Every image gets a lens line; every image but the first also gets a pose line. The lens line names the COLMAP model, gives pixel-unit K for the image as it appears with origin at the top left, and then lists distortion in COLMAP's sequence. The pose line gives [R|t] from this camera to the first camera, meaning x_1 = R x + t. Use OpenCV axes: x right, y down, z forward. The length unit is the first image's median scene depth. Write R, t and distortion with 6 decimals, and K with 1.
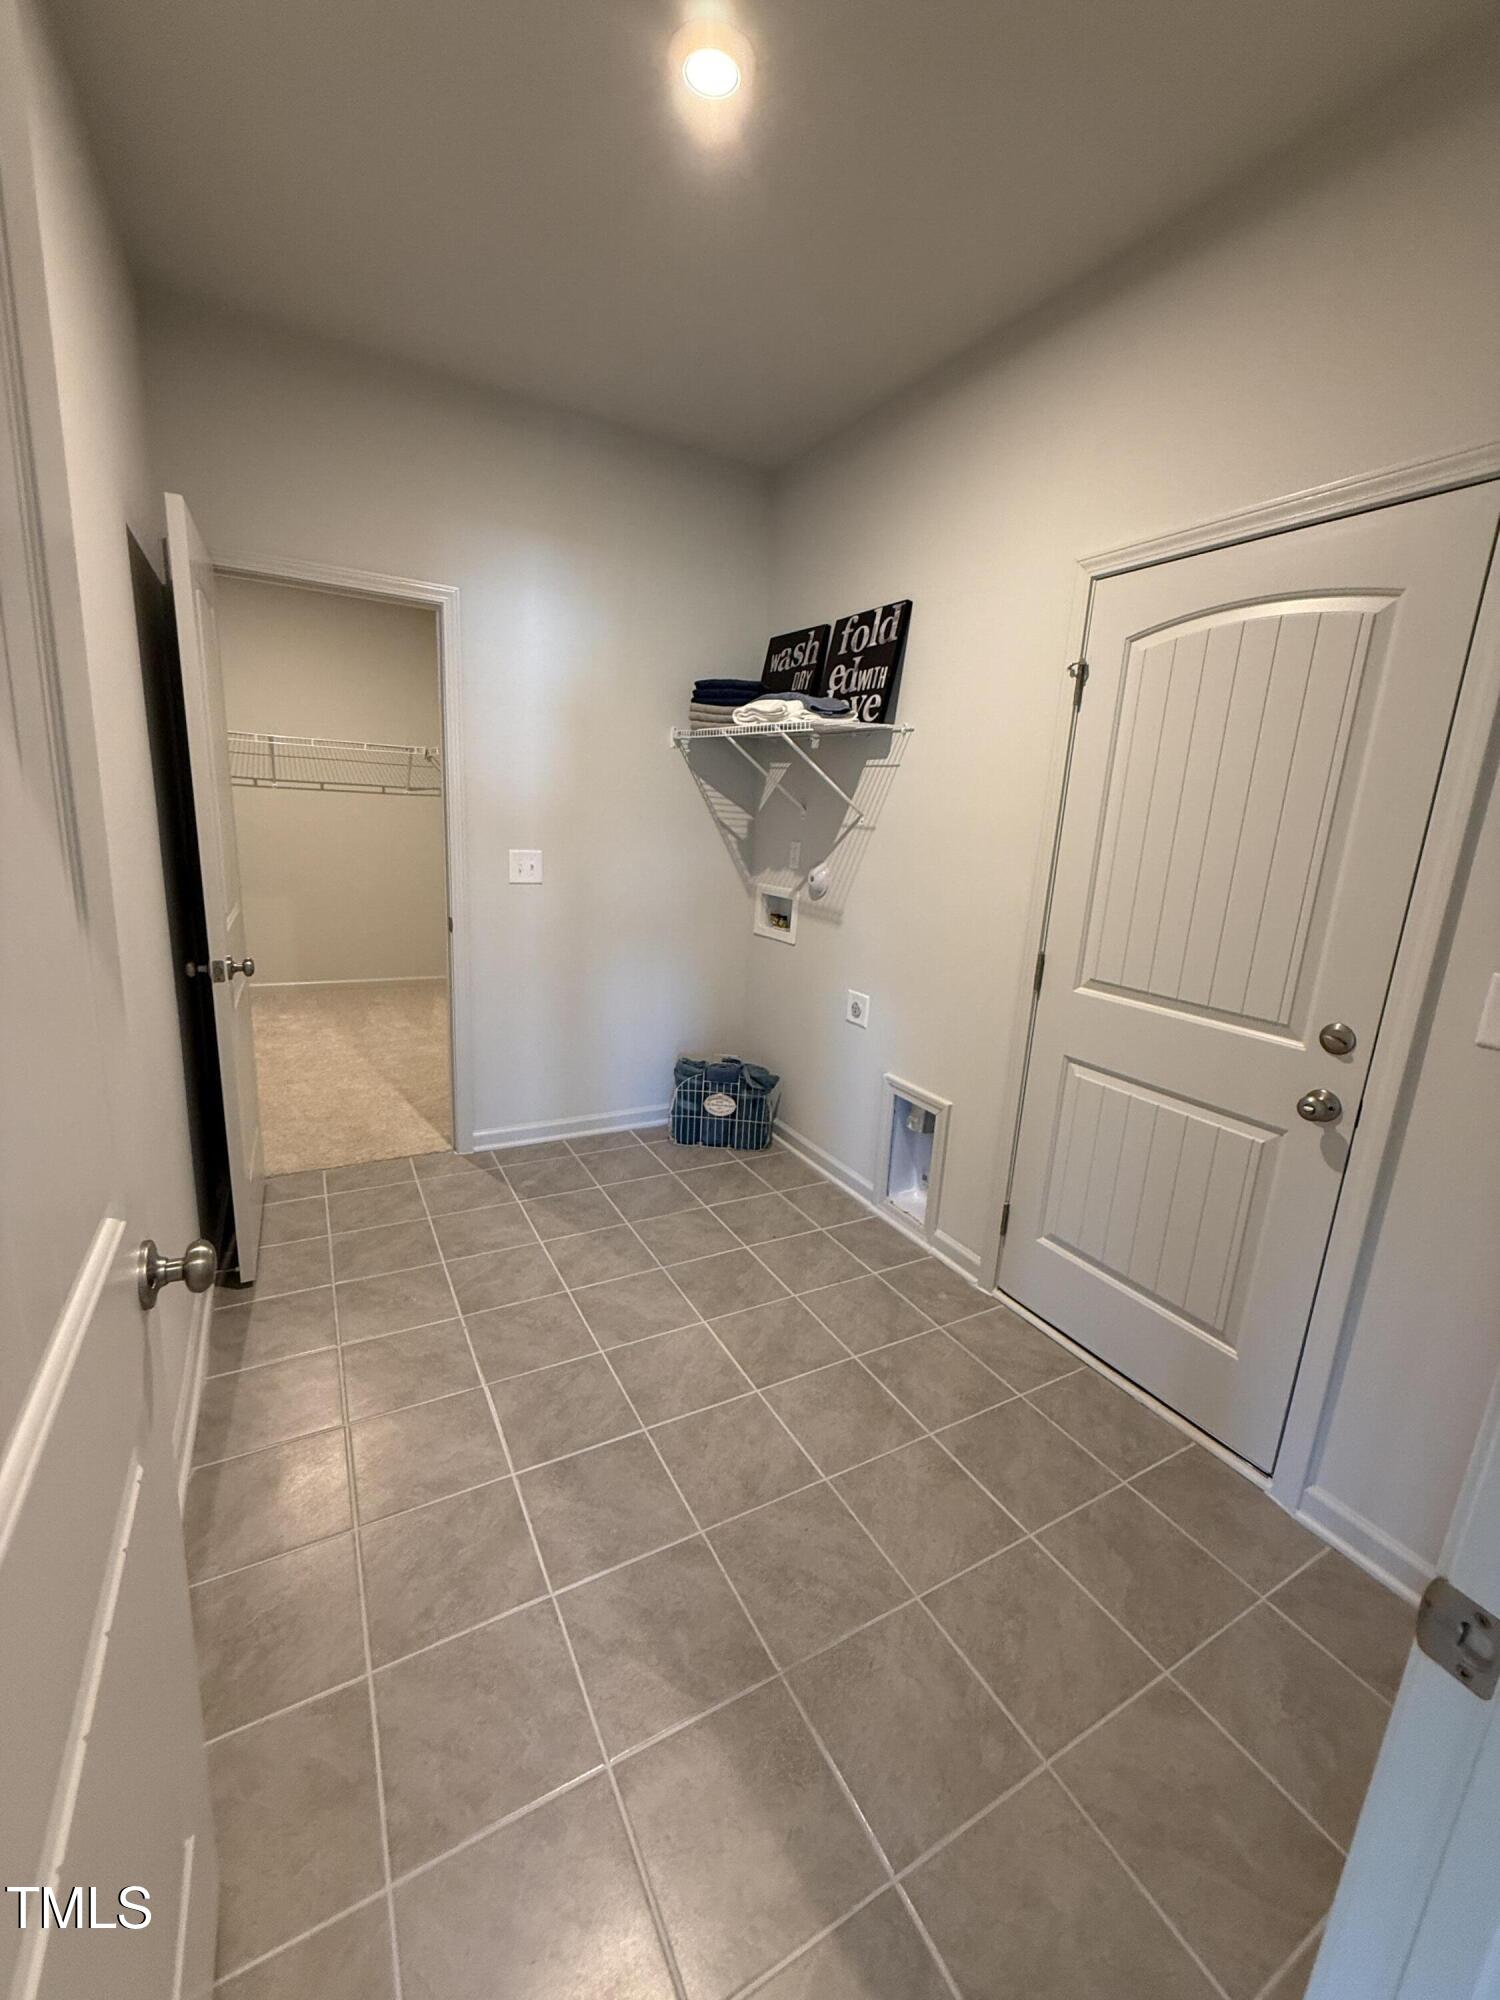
lens RADIAL K [[799.0, 0, 750.4], [0, 799.0, 1003.2], [0, 0, 1]] dist [0.000788, -0.000046]
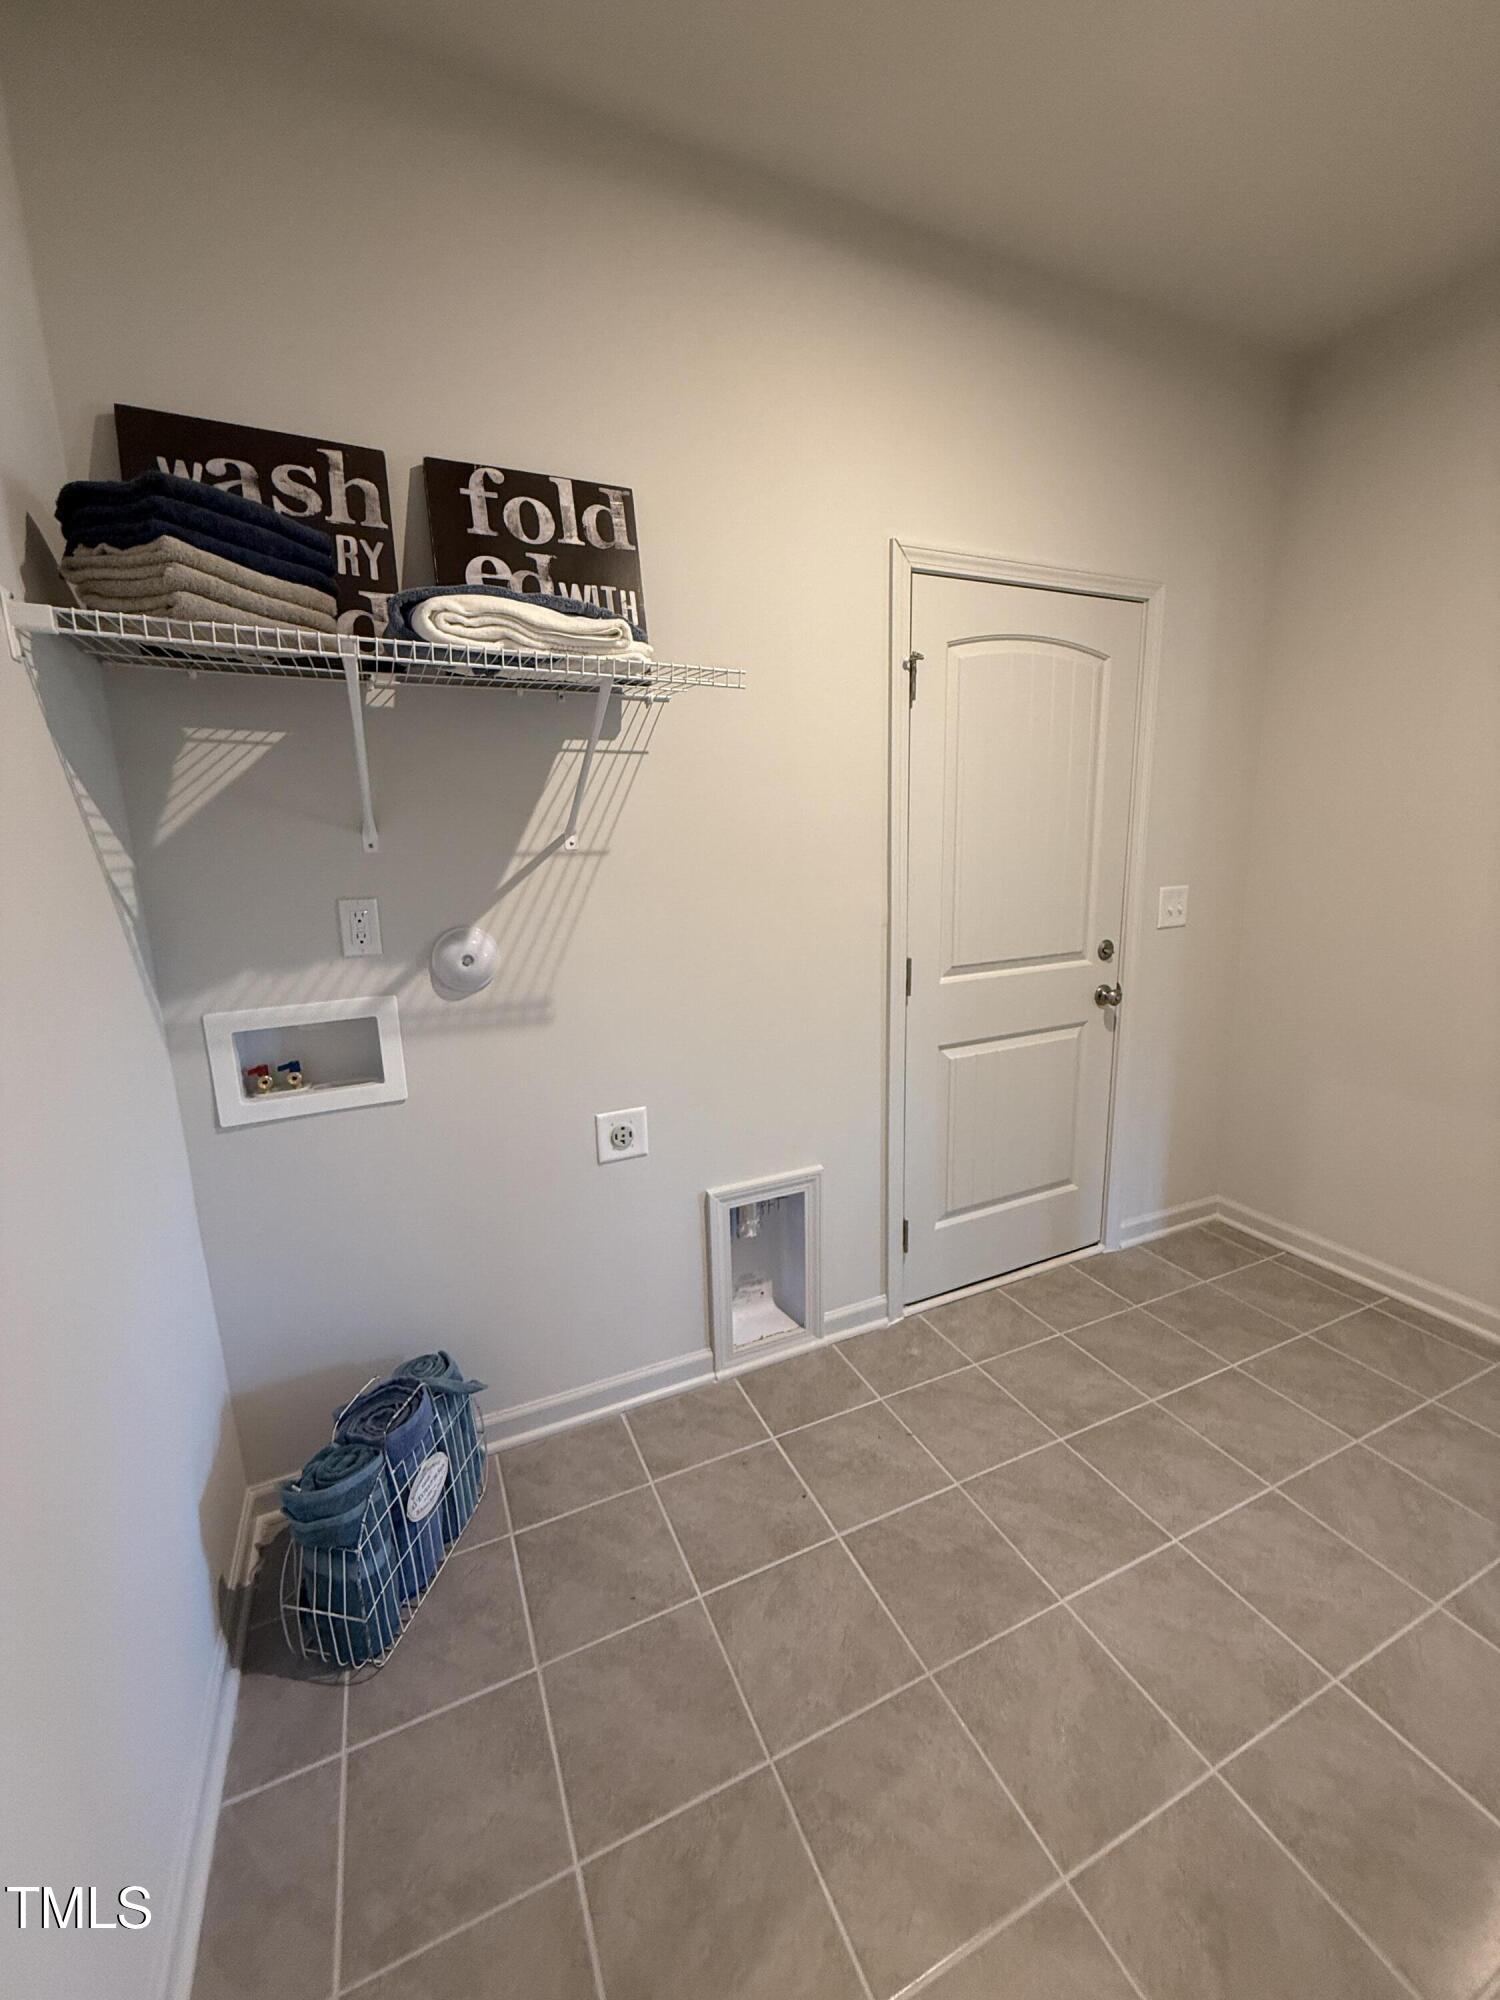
lens RADIAL K [[799.0, 0, 758.1], [0, 799.0, 997.6], [0, 0, 1]] dist [0.000788, -0.000046]
pose [[0.079187, -0.261103, 0.962057, -0.461528], [0.259442, 0.937228, 0.233010, -0.225917], [-0.962507, 0.231147, 0.141957, 0.821518]]
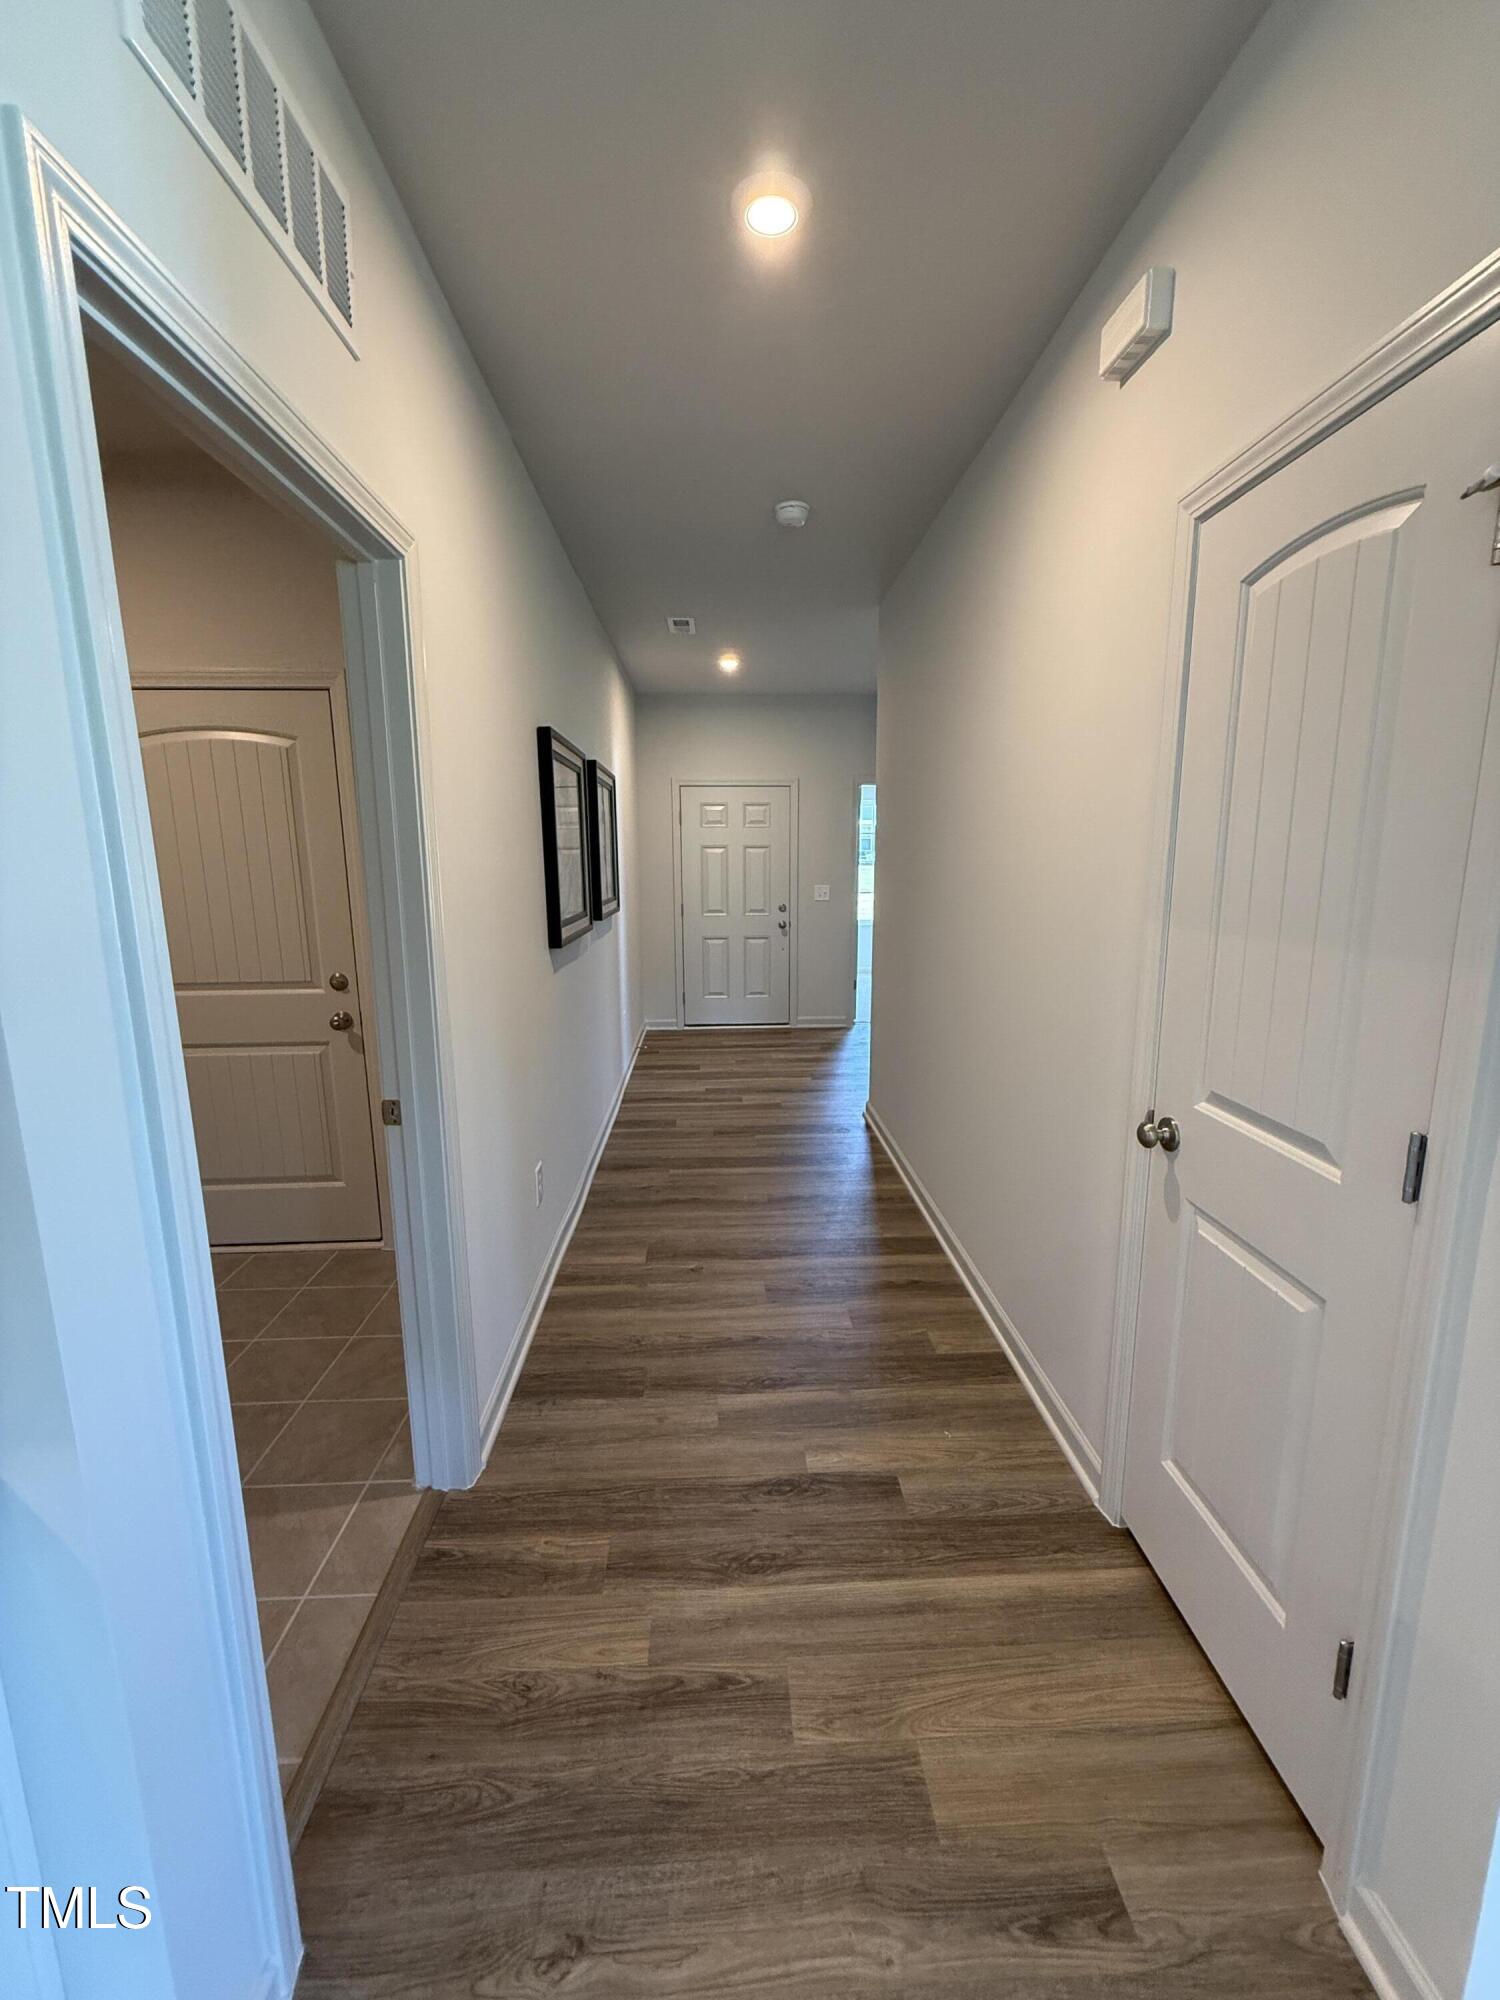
lens RADIAL K [[799.0, 0, 753.1], [0, 799.0, 992.4], [0, 0, 1]] dist [0.000788, -0.000046]
pose [[0.446249, -0.208173, 0.870360, -0.236559], [0.238908, 0.964983, 0.108313, 0.053965], [-0.862430, 0.159601, 0.480357, -0.374680]]
